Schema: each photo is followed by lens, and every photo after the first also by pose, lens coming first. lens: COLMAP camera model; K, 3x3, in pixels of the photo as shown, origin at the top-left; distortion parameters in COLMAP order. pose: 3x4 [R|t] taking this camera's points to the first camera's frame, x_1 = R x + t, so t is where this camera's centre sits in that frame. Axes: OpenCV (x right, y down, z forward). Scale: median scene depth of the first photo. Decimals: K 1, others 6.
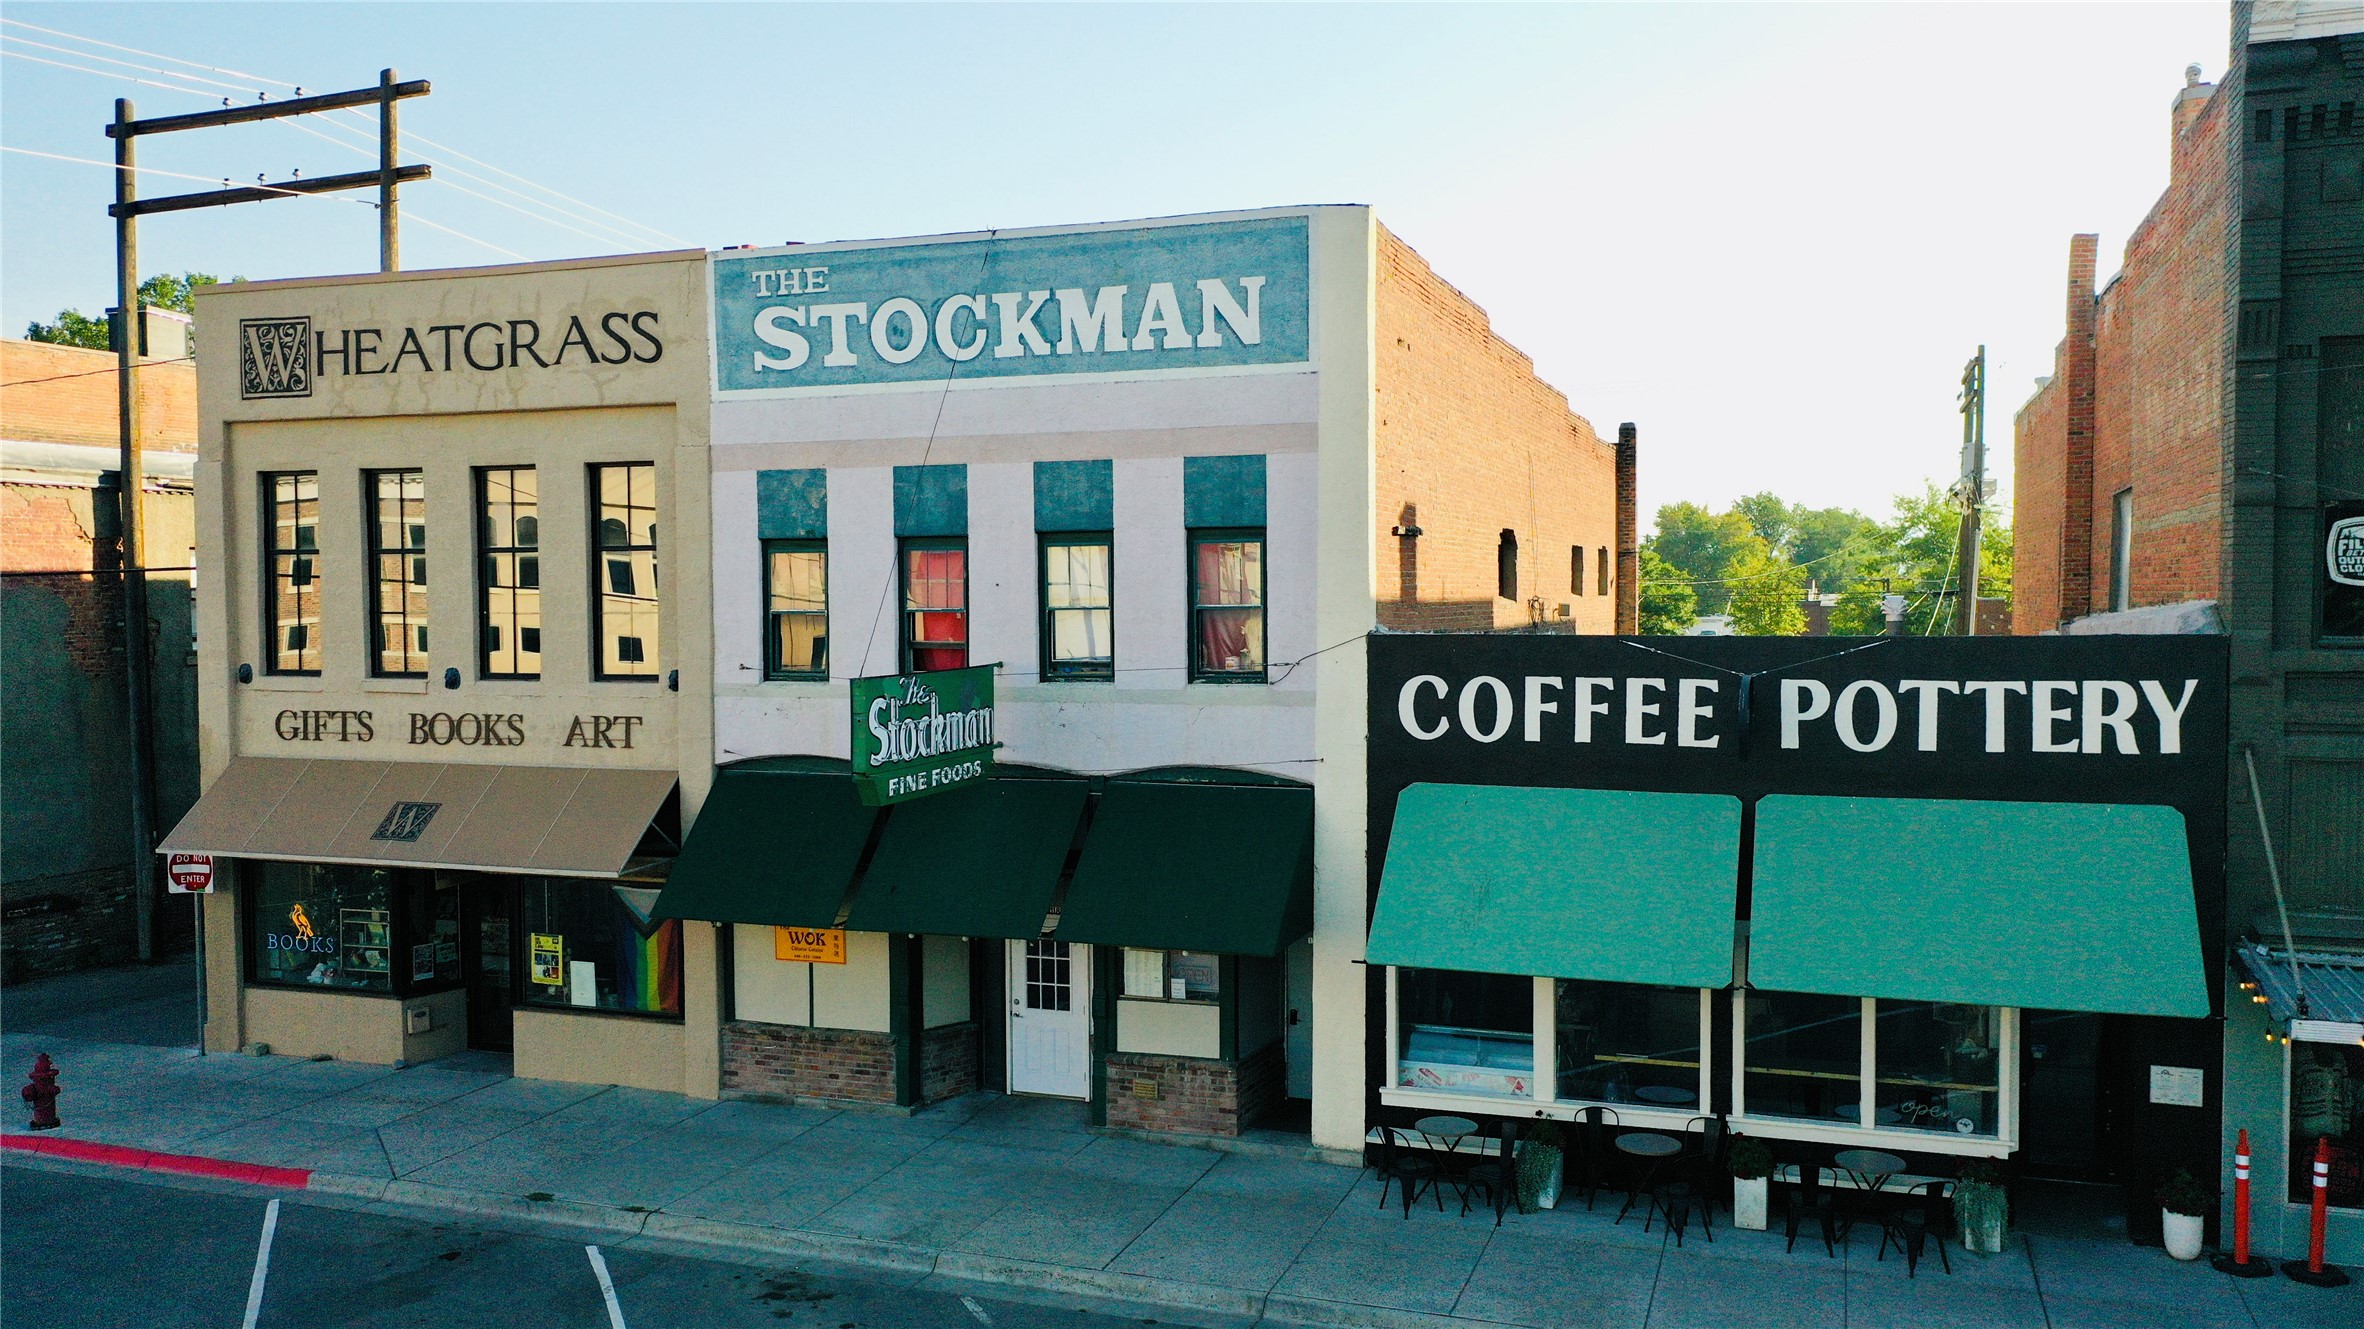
lens RADIAL K [[1883.3, 0, 1182.0], [0, 1883.3, 664.5], [0, 0, 1]] dist [0.007013, 0.006634]
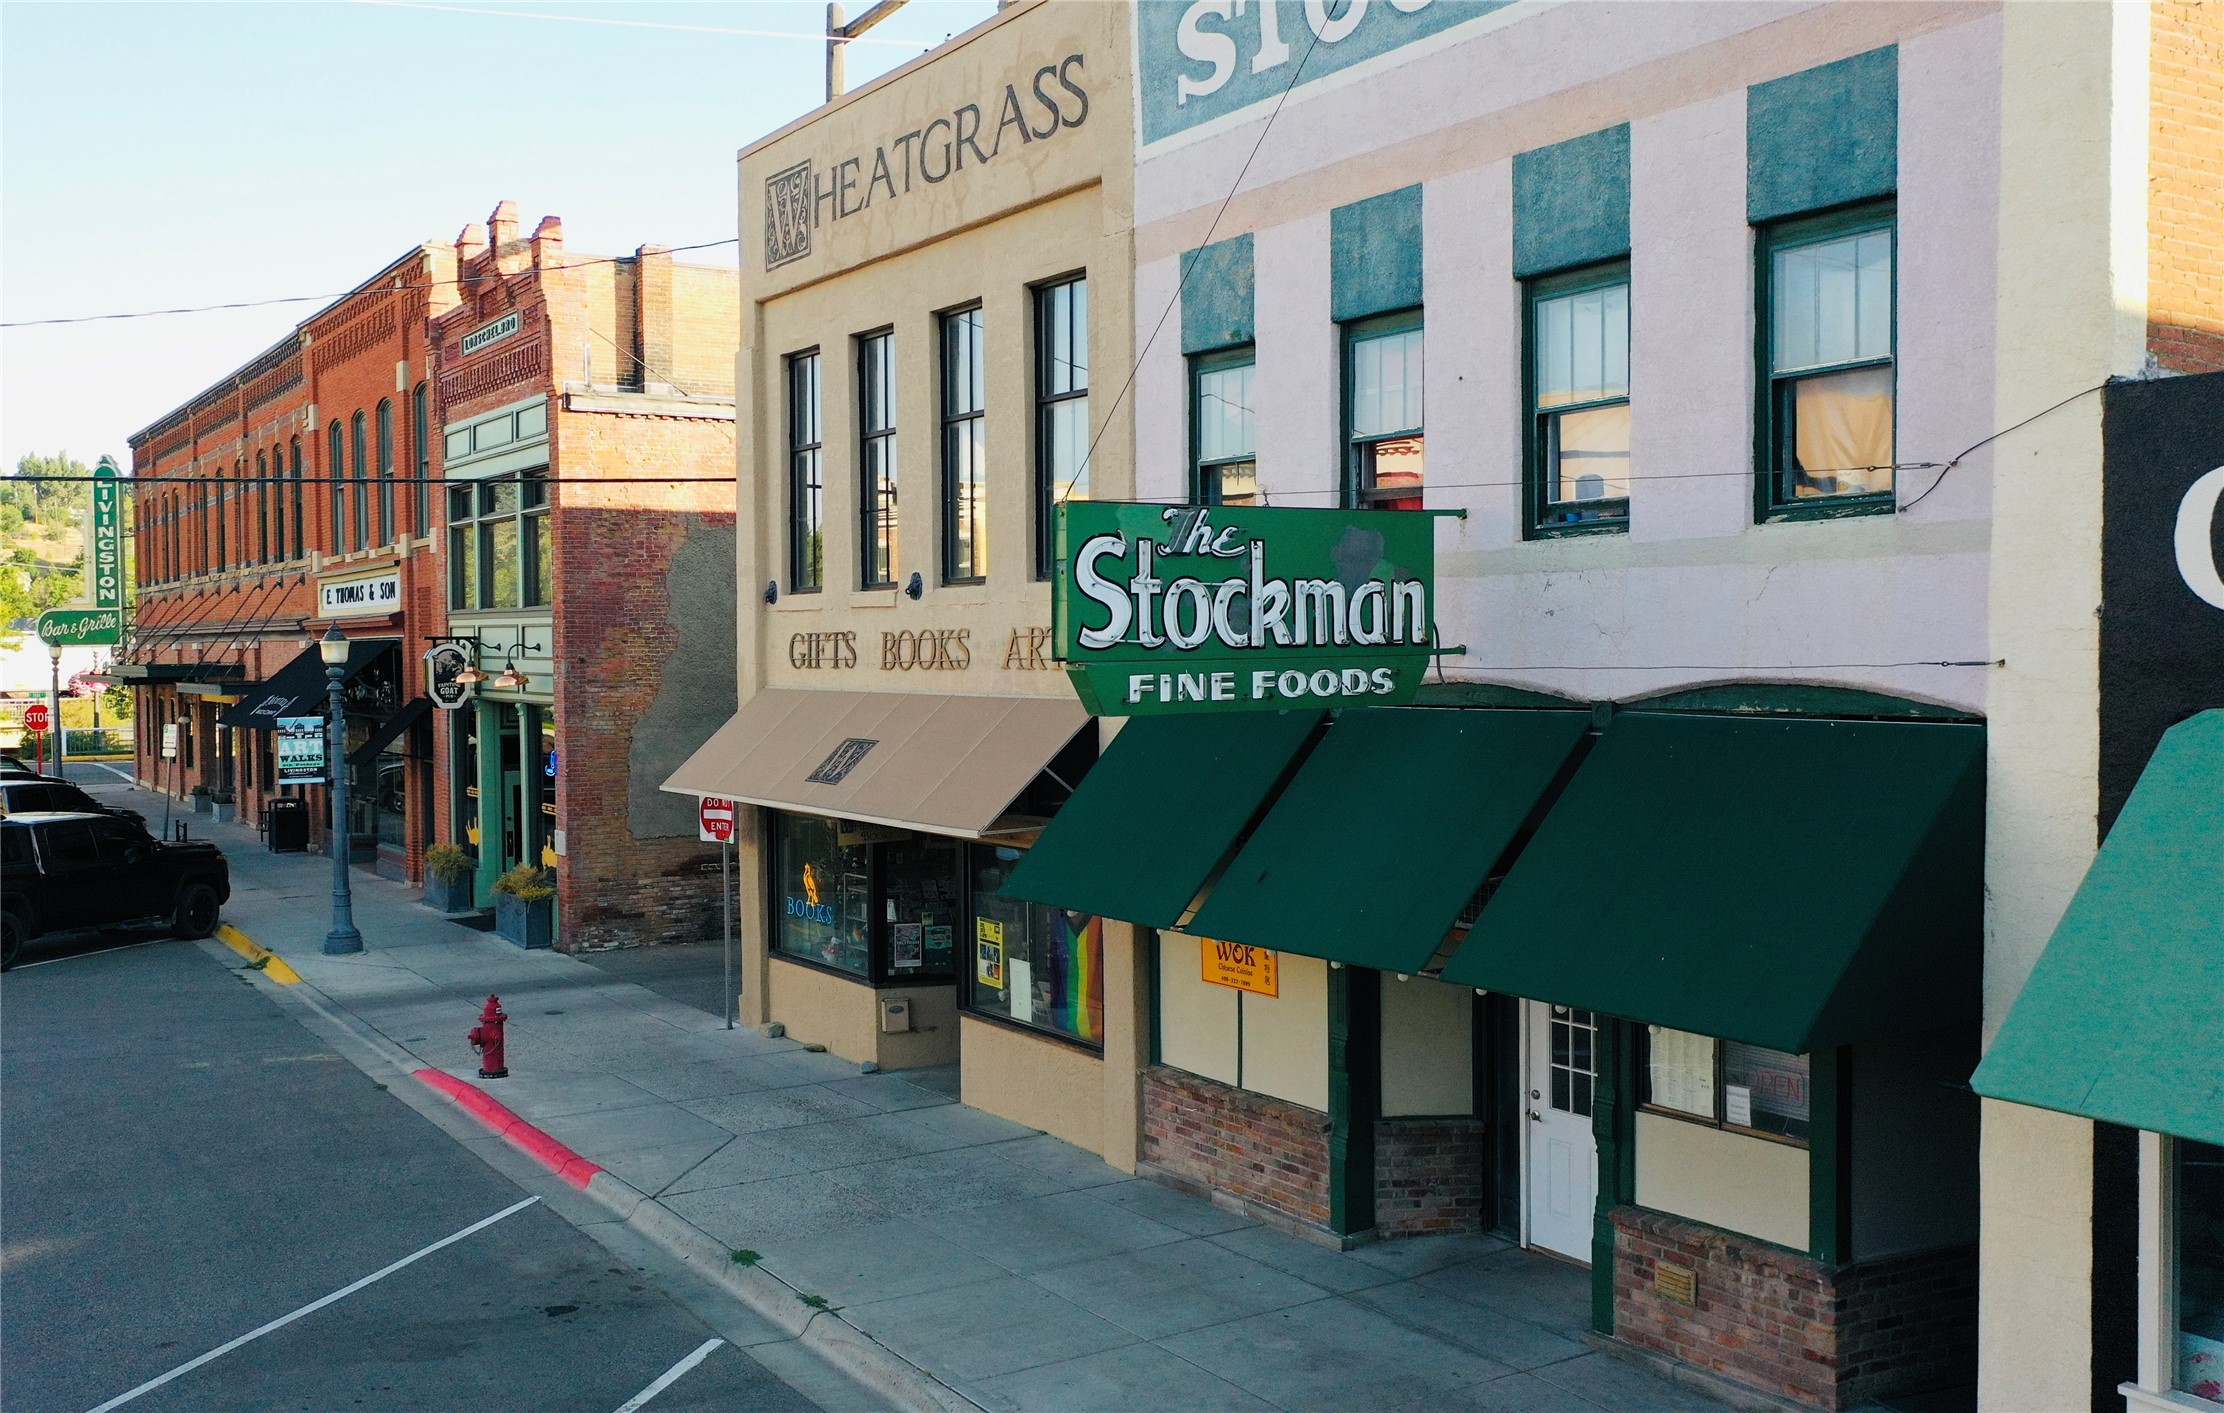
lens RADIAL K [[2003.4, 0, 959.8], [0, 2003.4, 708.2], [0, 0, 1]] dist [0.007917, 0.007015]
pose [[0.764788, 0.018602, -0.644013, 0.183066], [-0.021694, 0.999760, 0.003115, 0.060699], [0.643916, 0.011589, 0.765008, 0.407970]]
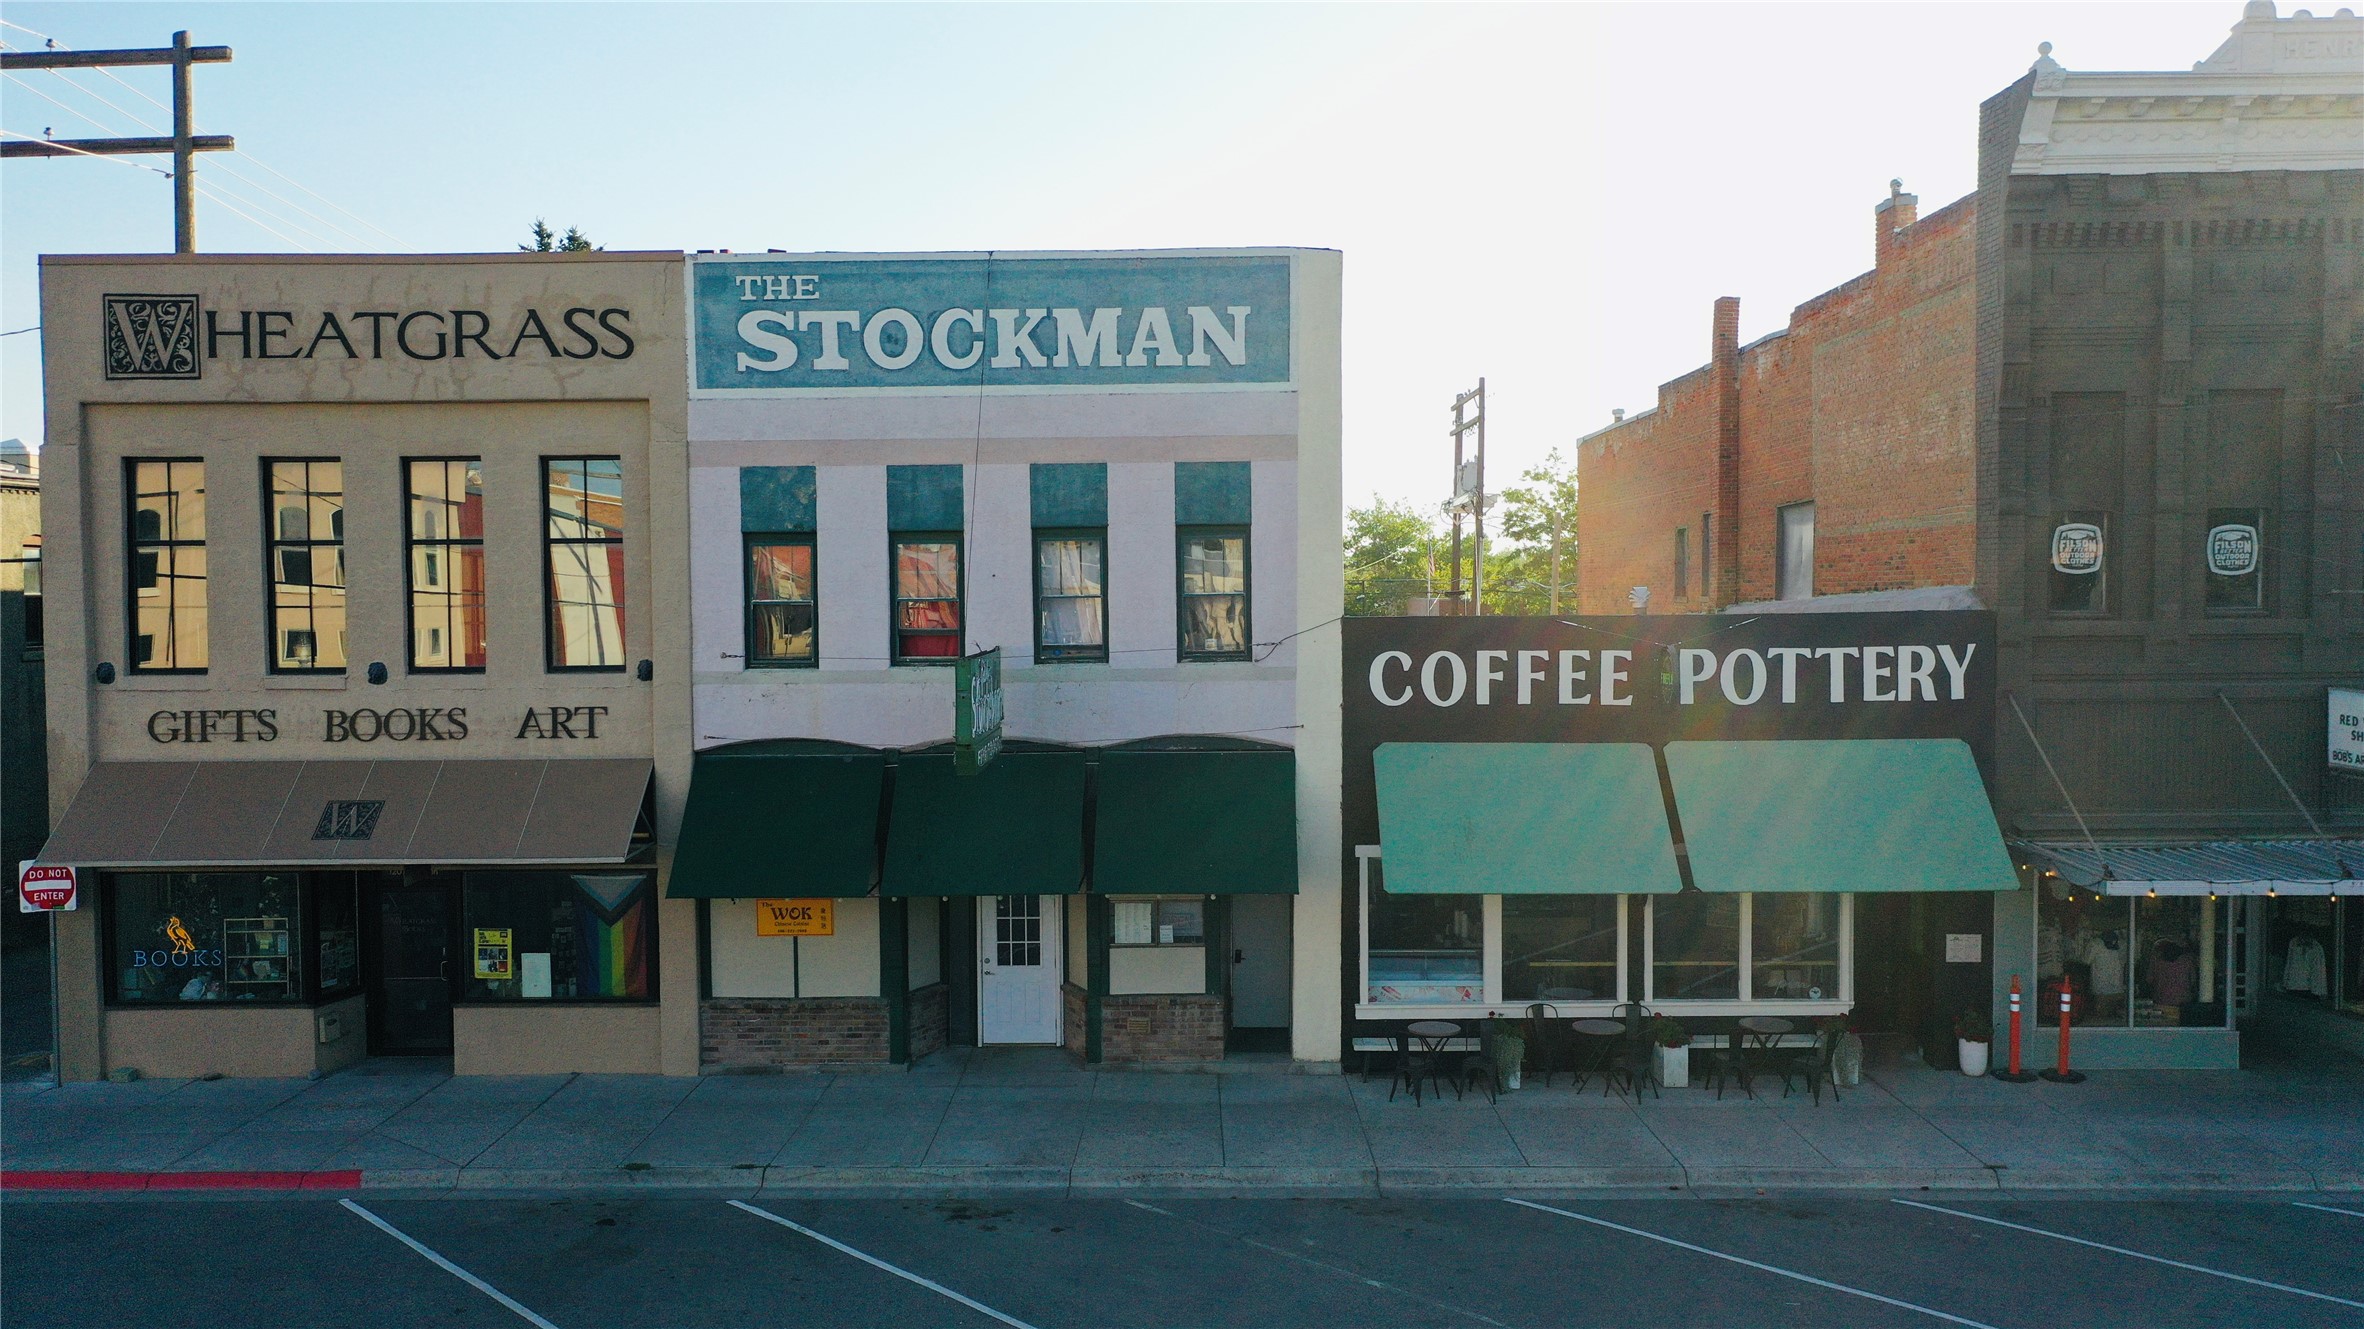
lens RADIAL K [[1883.3, 0, 1182.0], [0, 1883.3, 664.5], [0, 0, 1]] dist [0.007013, 0.006634]
pose [[0.944654, -0.014949, 0.327727, -0.343724], [0.016484, 0.999862, -0.001908, 0.012692], [-0.327653, 0.007204, 0.944771, -0.064738]]
